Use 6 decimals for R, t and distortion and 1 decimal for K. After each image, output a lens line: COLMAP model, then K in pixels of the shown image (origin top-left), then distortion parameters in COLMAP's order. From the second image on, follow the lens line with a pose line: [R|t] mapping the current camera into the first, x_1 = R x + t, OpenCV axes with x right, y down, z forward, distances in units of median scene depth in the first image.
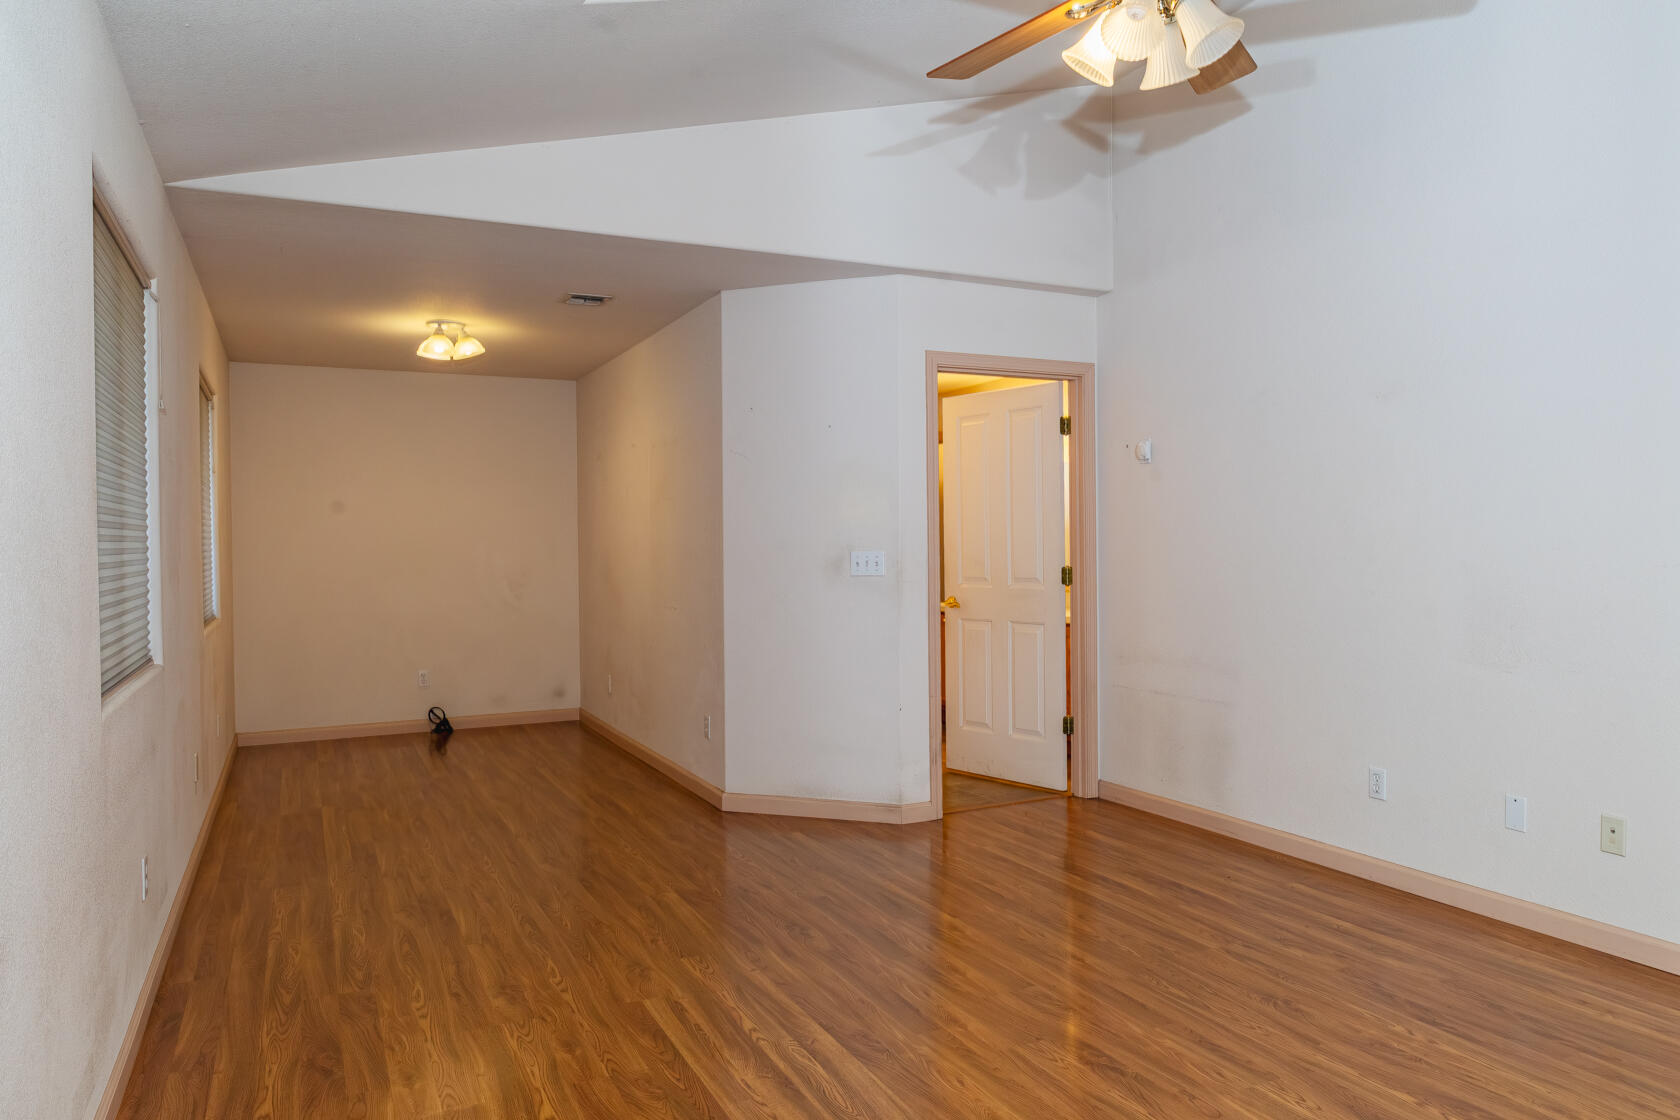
lens RADIAL K [[1080.3, 0, 840.0], [0, 1080.3, 560.0], [0, 0, 1]] dist [-0.000431, 0.000640]
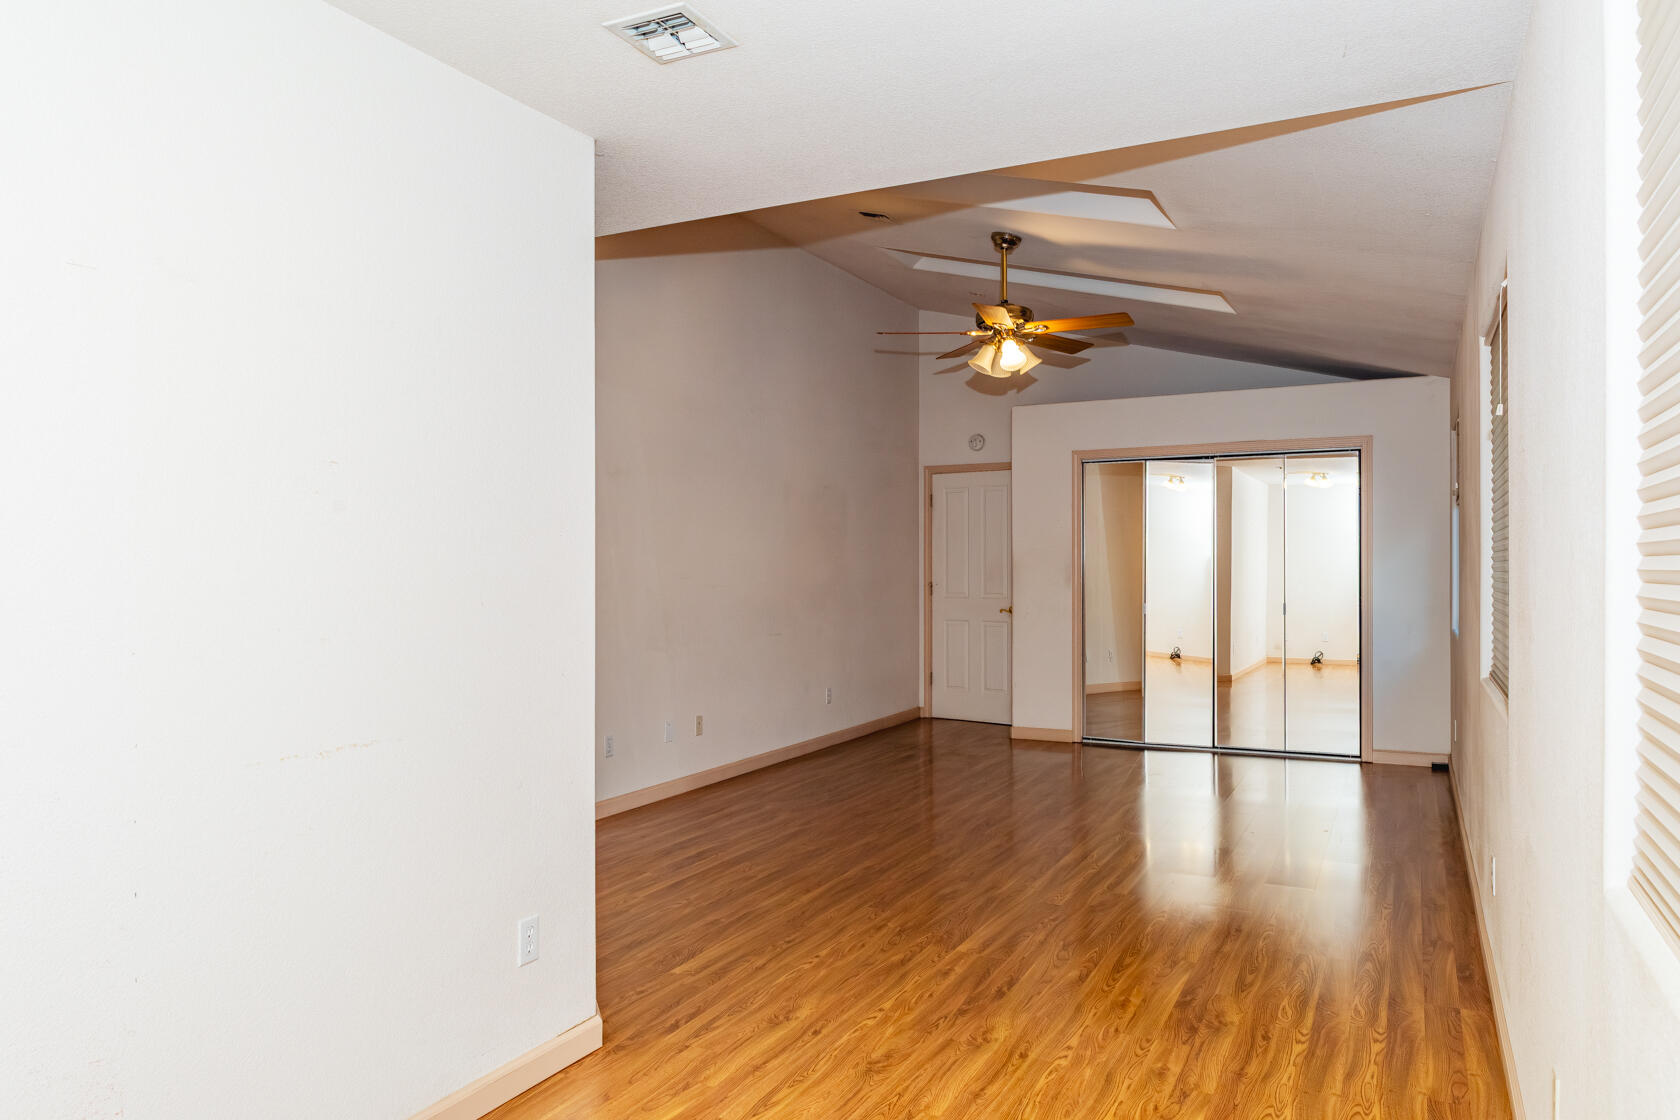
lens RADIAL K [[1080.3, 0, 840.0], [0, 1080.3, 560.0], [0, 0, 1]] dist [-0.000431, 0.000640]
pose [[-0.583224, 0.013374, 0.812202, -0.940823], [0.016505, 0.999853, -0.004612, -0.028587], [-0.812144, 0.010715, -0.583359, 1.778882]]
